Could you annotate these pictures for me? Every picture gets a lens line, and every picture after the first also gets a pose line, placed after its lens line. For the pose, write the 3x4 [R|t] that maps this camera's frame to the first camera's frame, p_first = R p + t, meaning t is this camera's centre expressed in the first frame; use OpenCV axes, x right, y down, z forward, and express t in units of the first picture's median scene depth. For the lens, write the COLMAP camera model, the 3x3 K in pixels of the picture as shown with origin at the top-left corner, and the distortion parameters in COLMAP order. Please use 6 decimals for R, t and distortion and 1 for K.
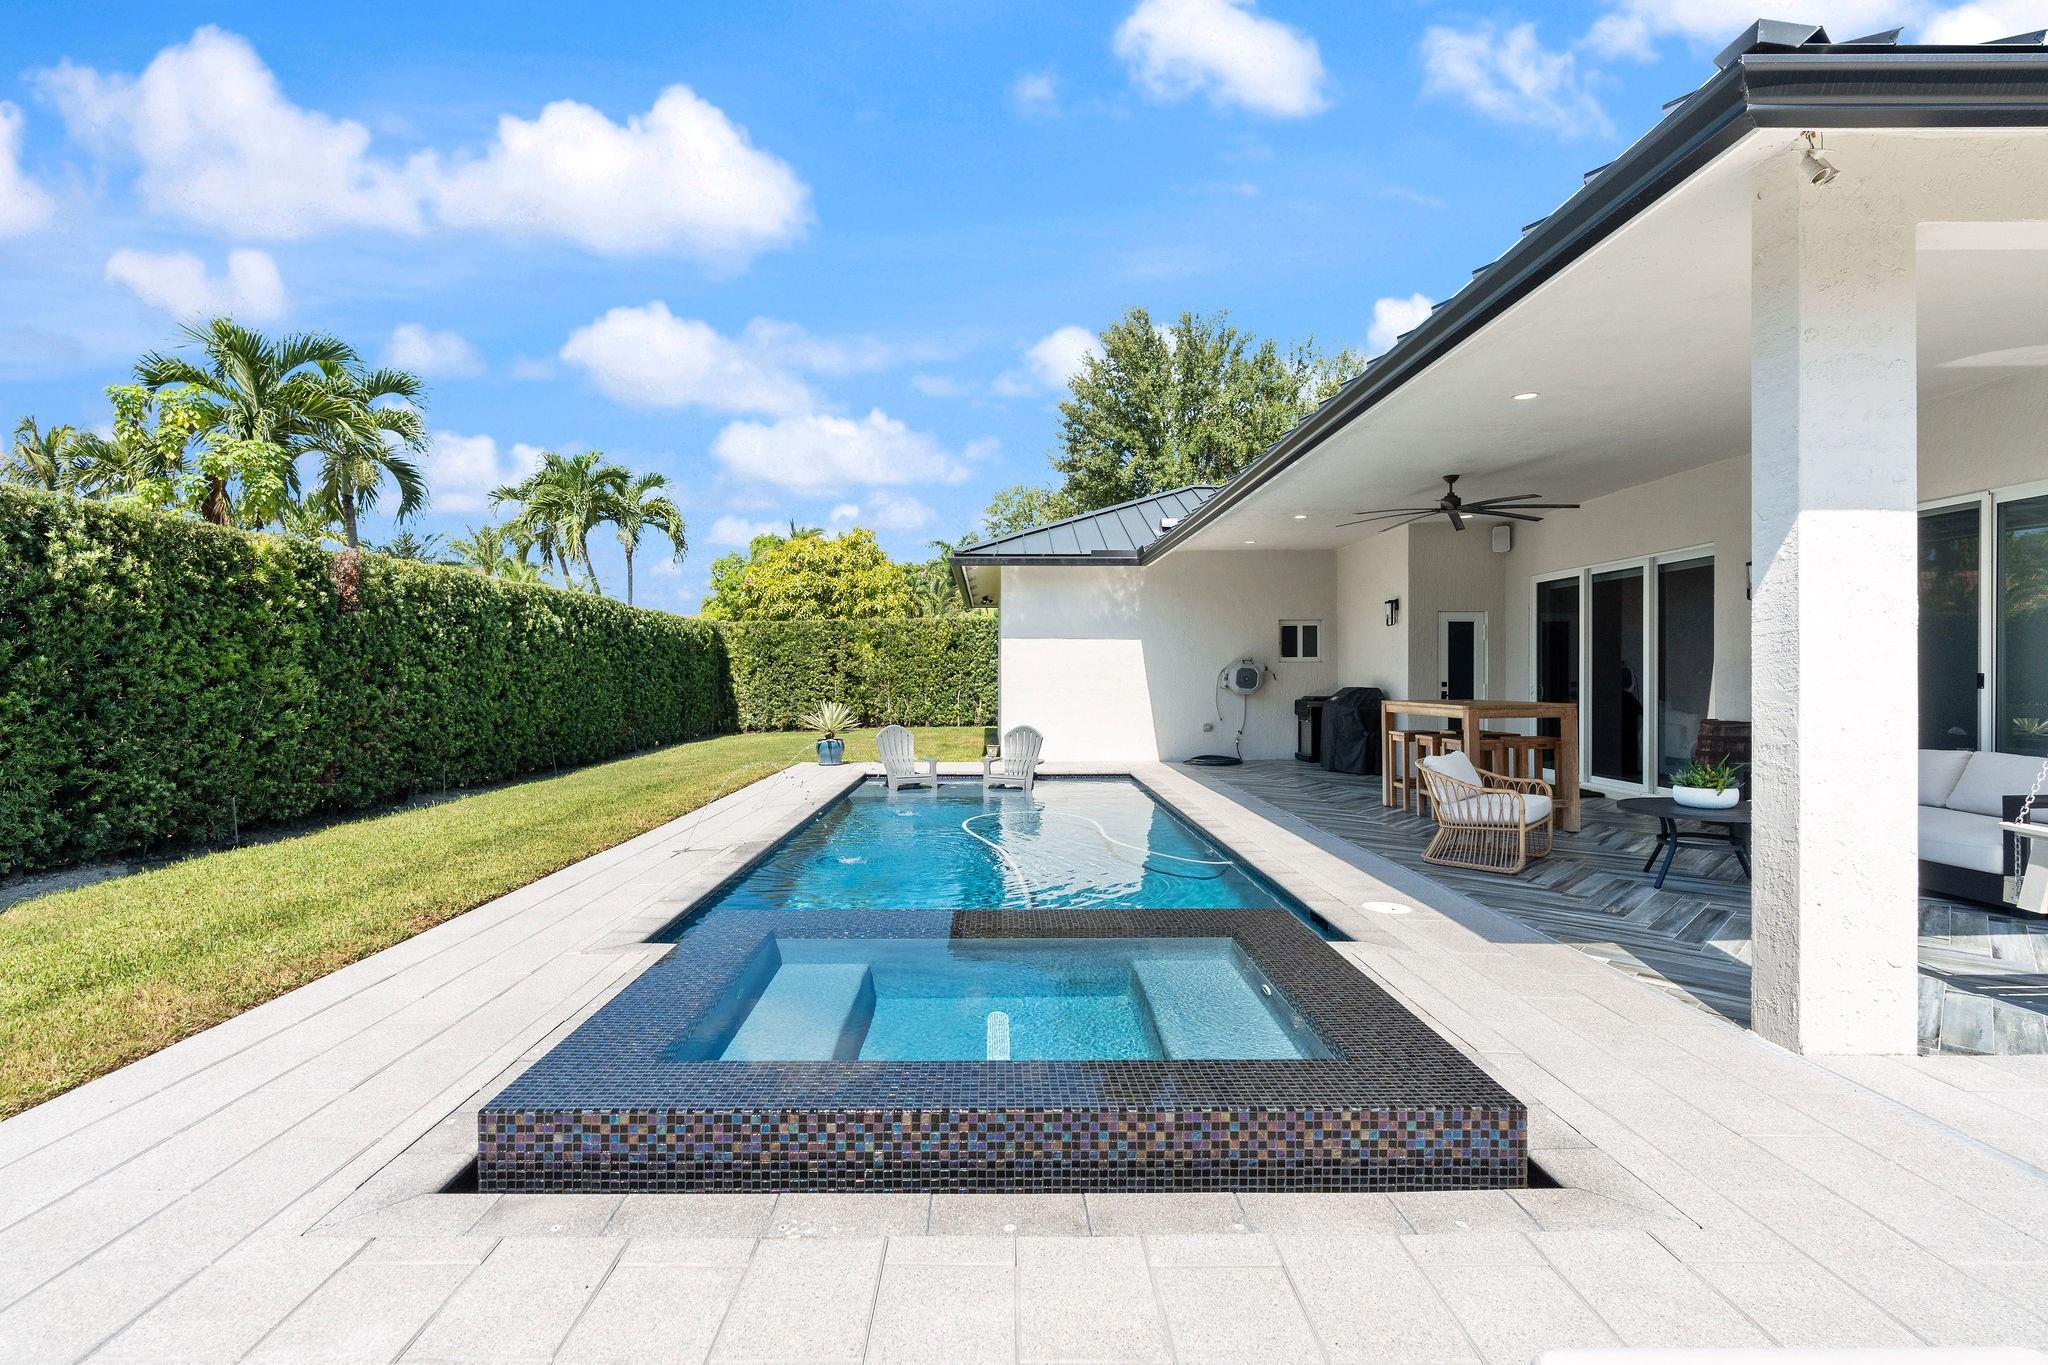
lens RADIAL K [[961.2, 0, 1003.1], [0, 961.2, 677.0], [0, 0, 1]] dist [-0.004546, 0.001236]
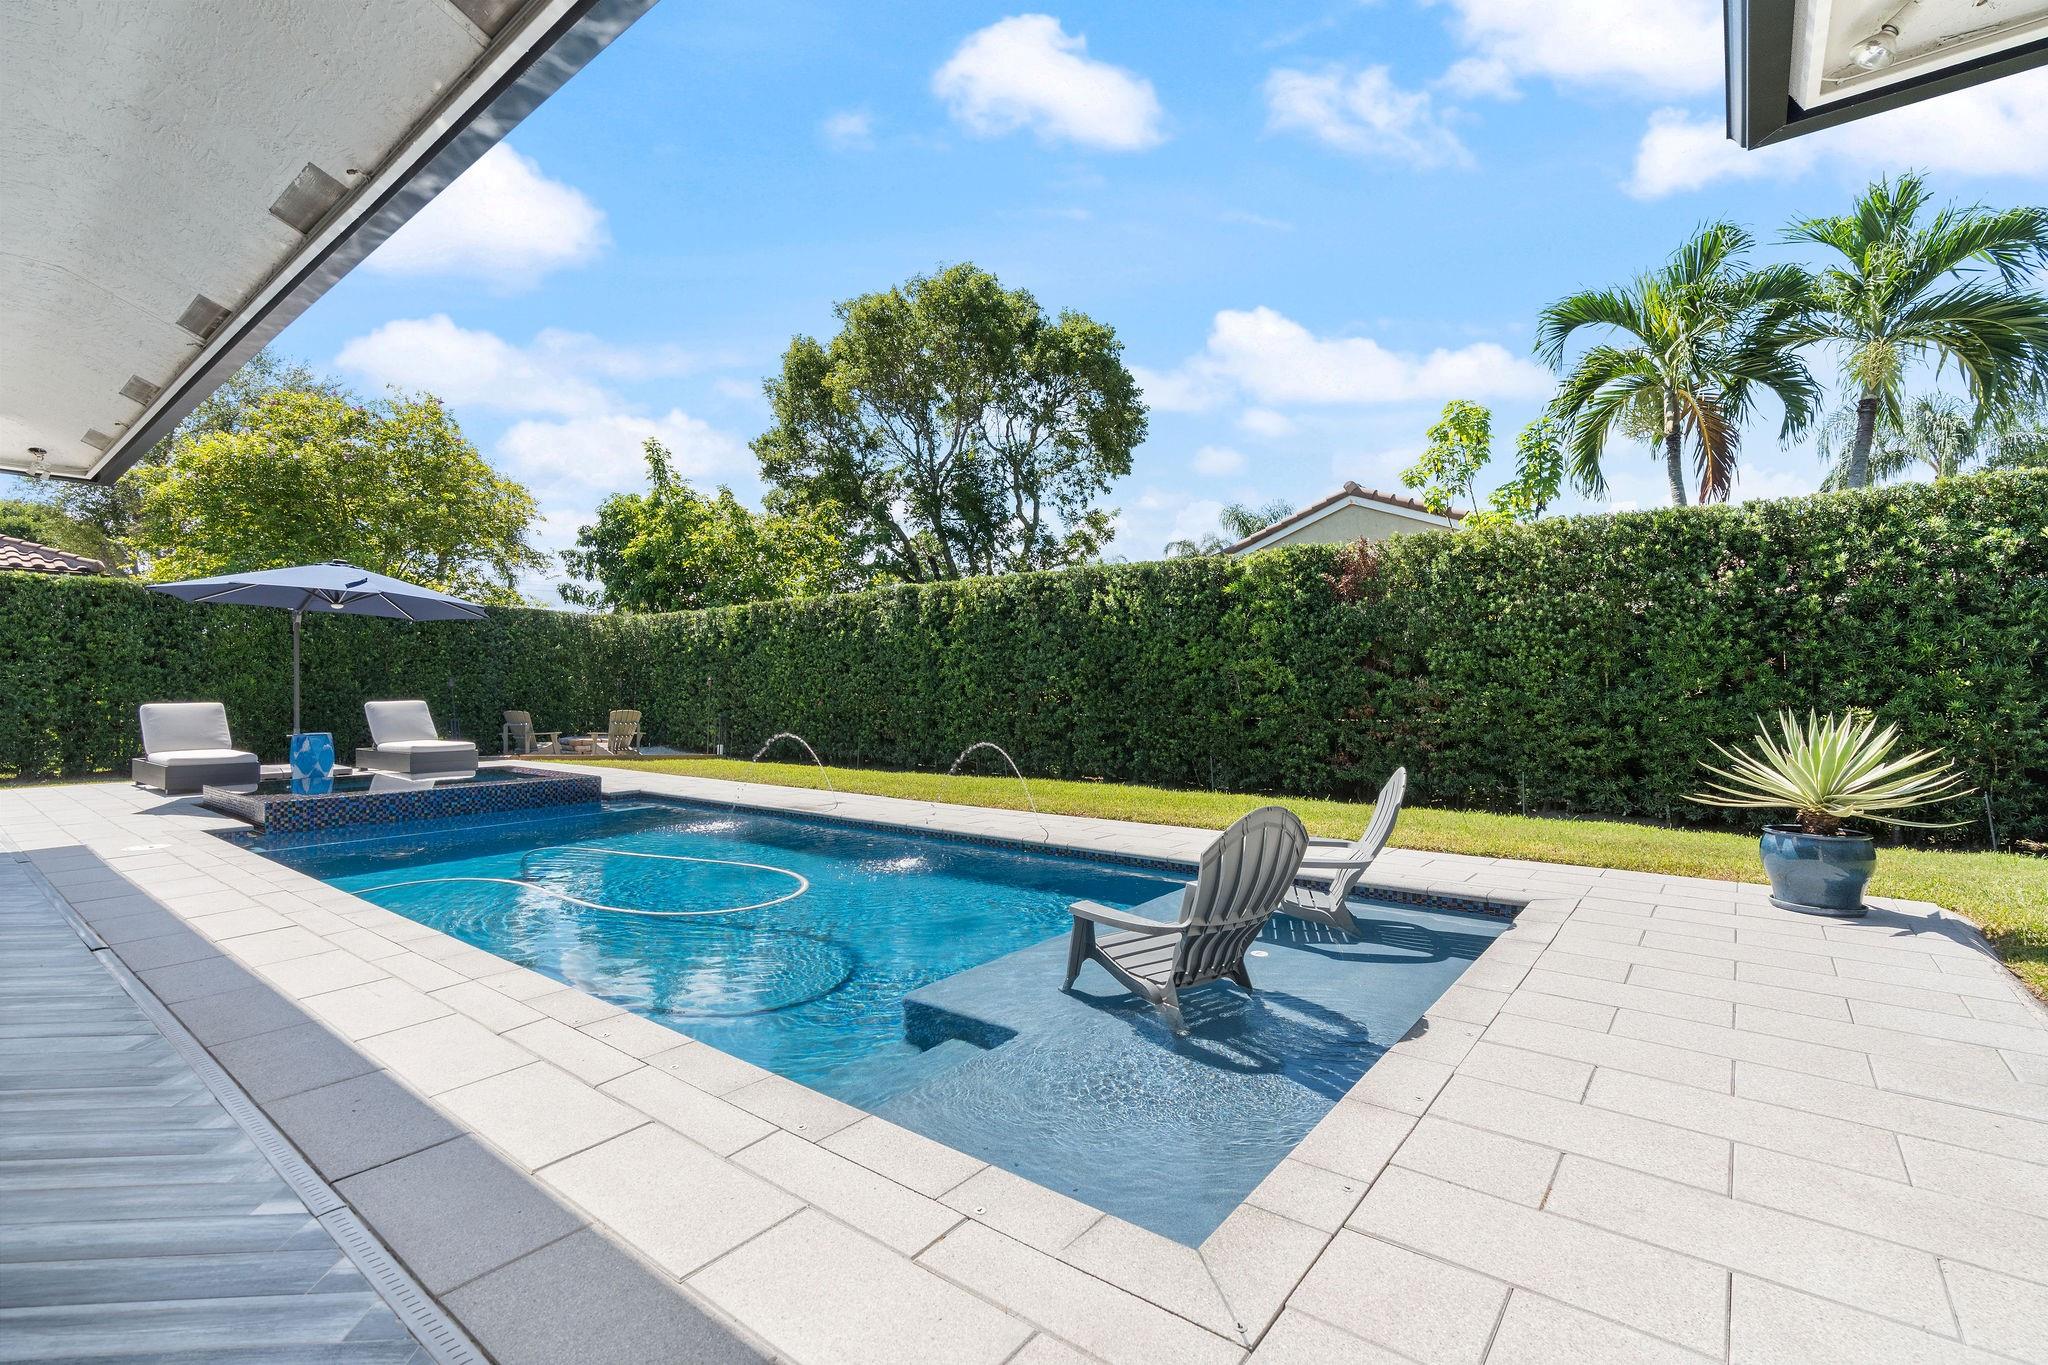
lens RADIAL K [[925.9, 0, 1000.6], [0, 925.9, 674.6], [0, 0, 1]] dist [-0.003756, -0.000111]
pose [[-0.636584, -0.007922, -0.771167, 0.305376], [0.002486, 0.999921, -0.012324, 0.020046], [0.771204, -0.009762, -0.636514, 1.295387]]
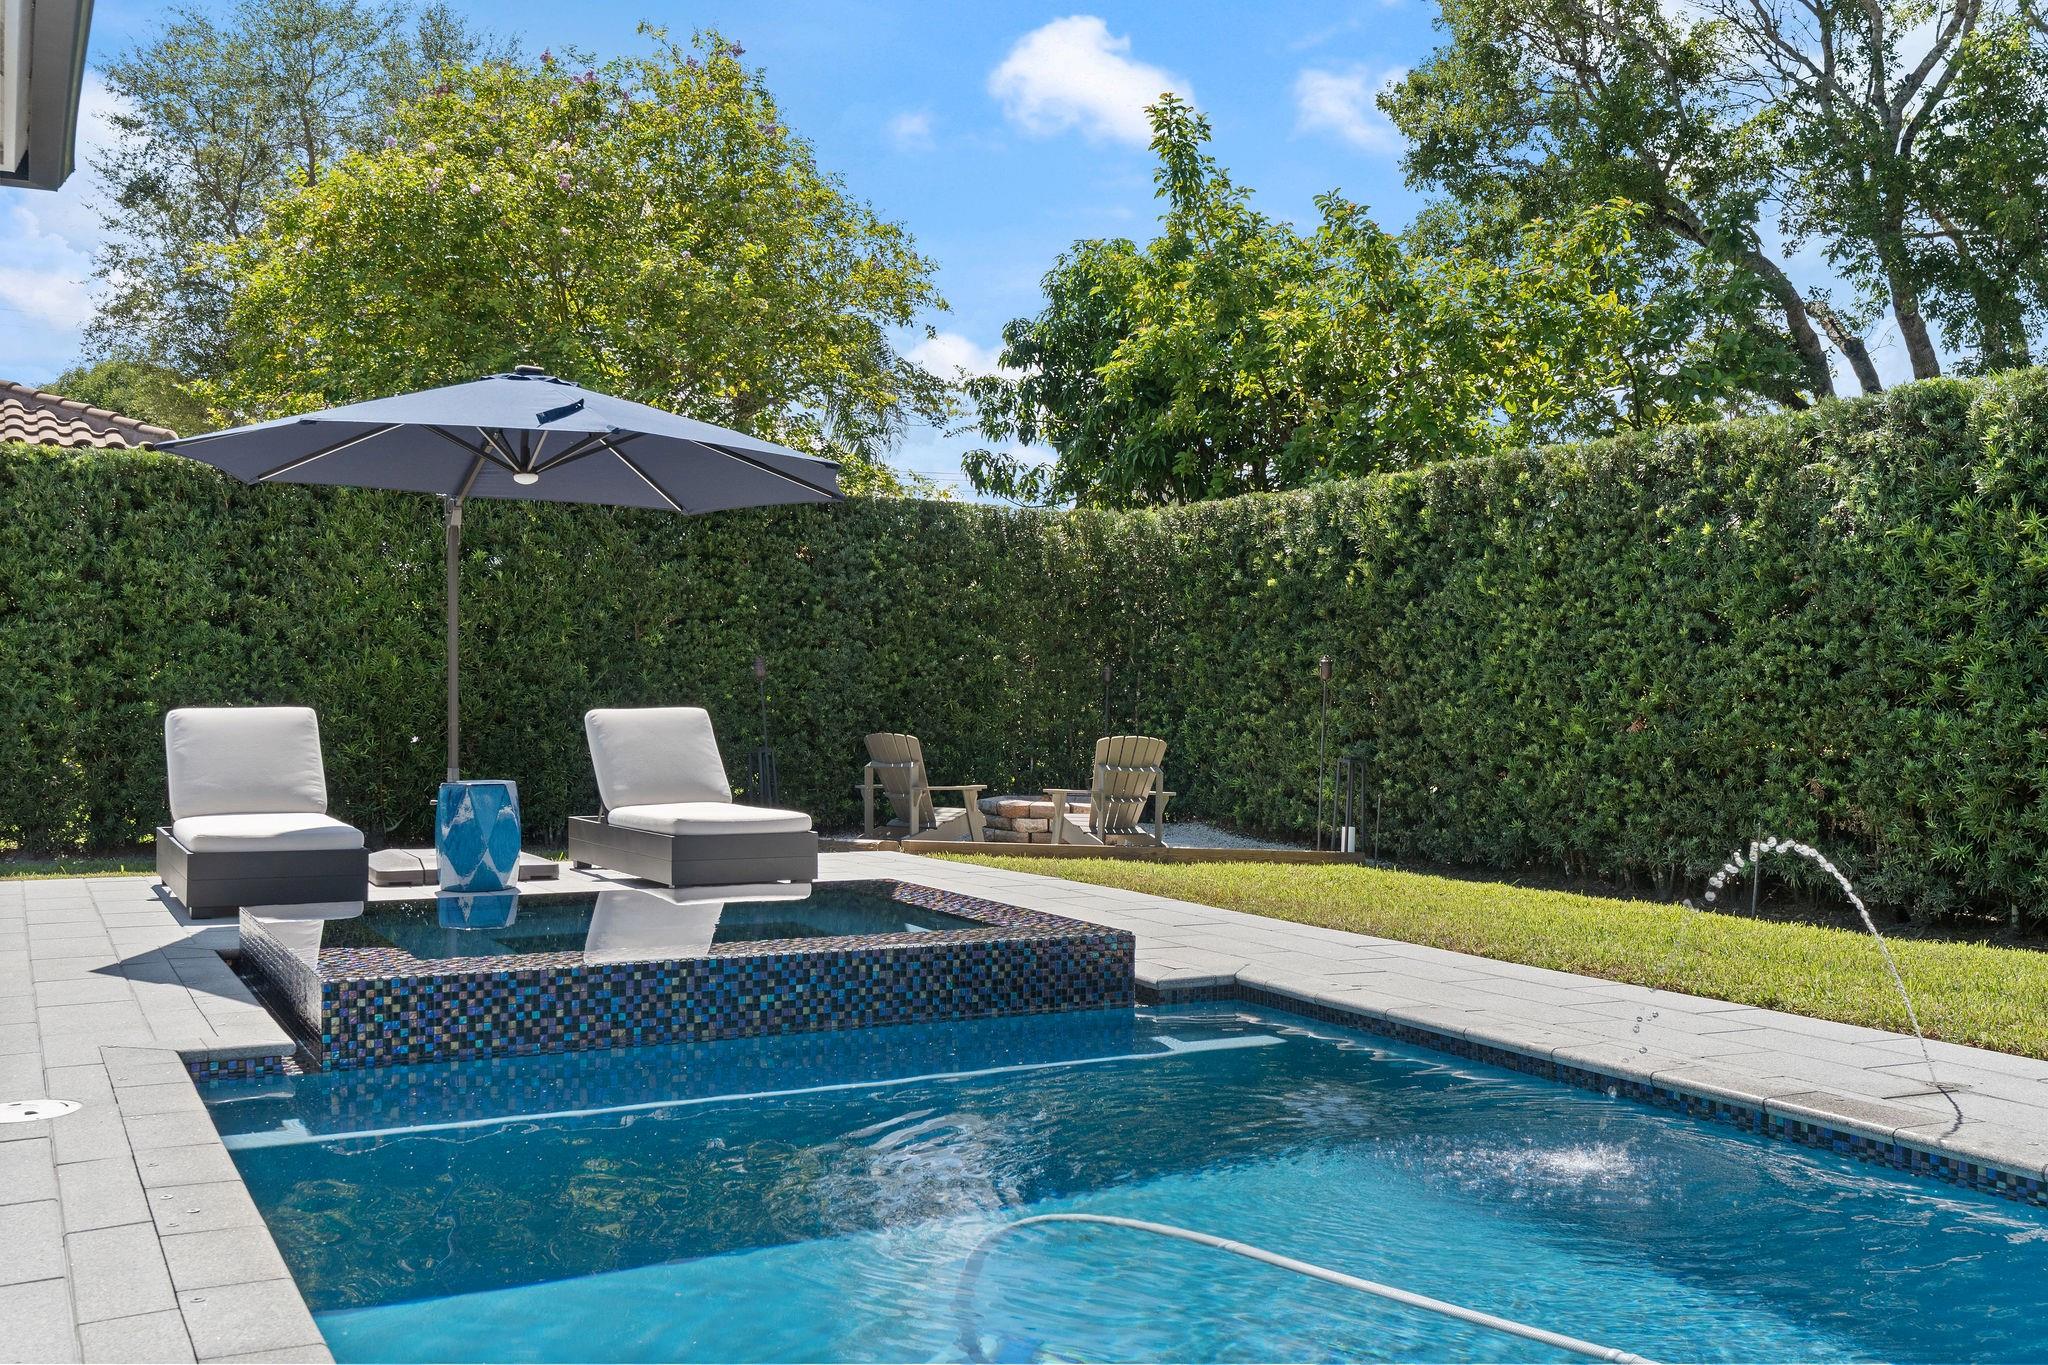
lens RADIAL K [[2001.8, 0, 975.7], [0, 2001.8, 685.6], [0, 0, 1]] dist [-0.003579, 0.010861]
pose [[-0.899454, -0.003293, -0.437004, 0.204267], [-0.004598, 0.999988, 0.001928, 0.022274], [0.436992, 0.003743, -0.899458, 1.014135]]
